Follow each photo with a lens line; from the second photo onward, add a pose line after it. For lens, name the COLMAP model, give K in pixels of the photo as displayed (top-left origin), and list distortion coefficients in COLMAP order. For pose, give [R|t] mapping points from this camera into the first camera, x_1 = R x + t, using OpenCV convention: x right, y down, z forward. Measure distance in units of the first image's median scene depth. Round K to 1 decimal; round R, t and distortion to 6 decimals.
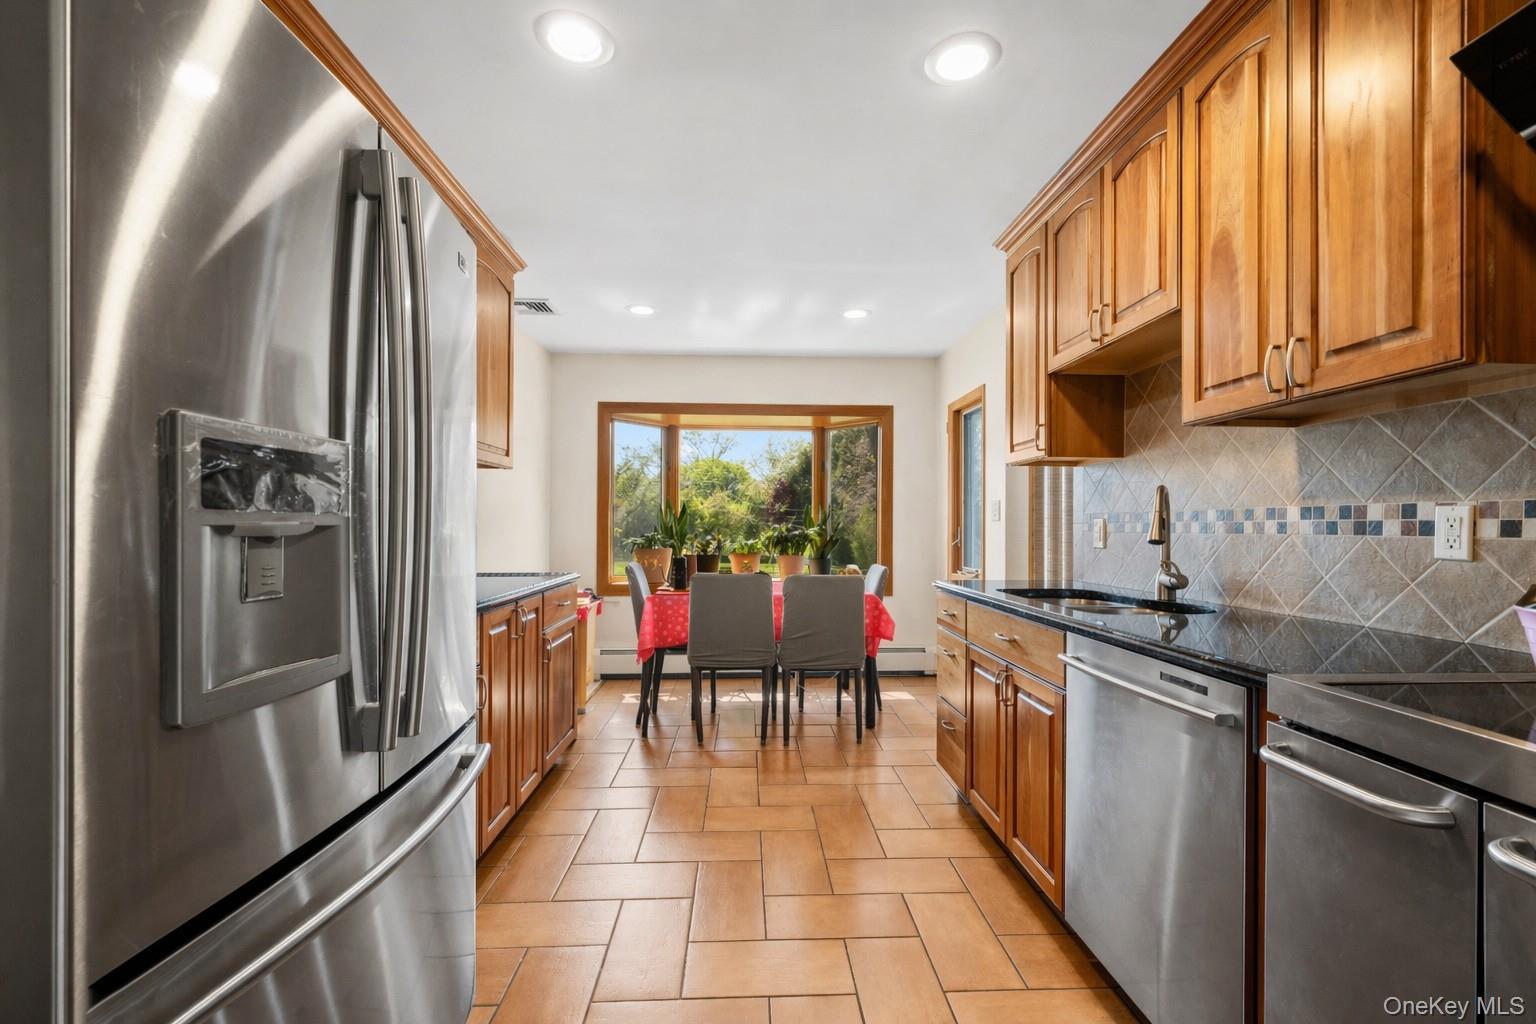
lens RADIAL K [[646.9, 0, 759.4], [0, 646.9, 518.7], [0, 0, 1]] dist [-0.000760, -0.000133]
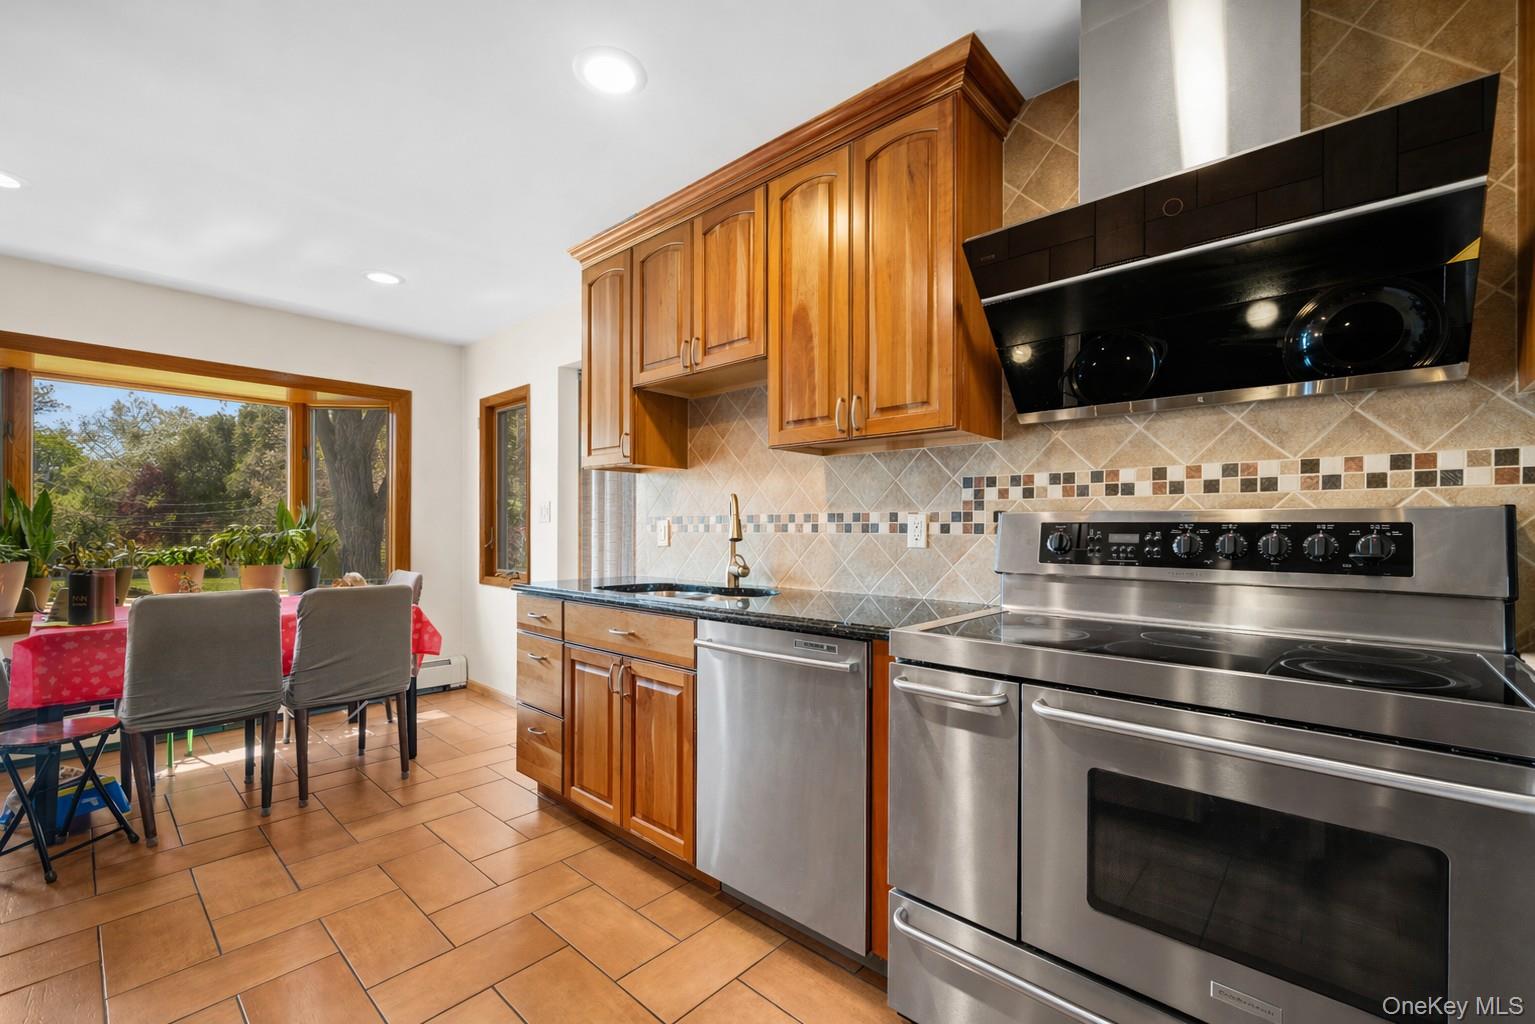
lens RADIAL K [[646.5, 0, 757.4], [0, 646.5, 523.3], [0, 0, 1]] dist [-0.000760, -0.000133]
pose [[0.699248, 0.003007, 0.714873, -0.227605], [-0.007767, 0.999964, 0.003392, -0.000004], [-0.714837, -0.007924, 0.699246, 0.100744]]
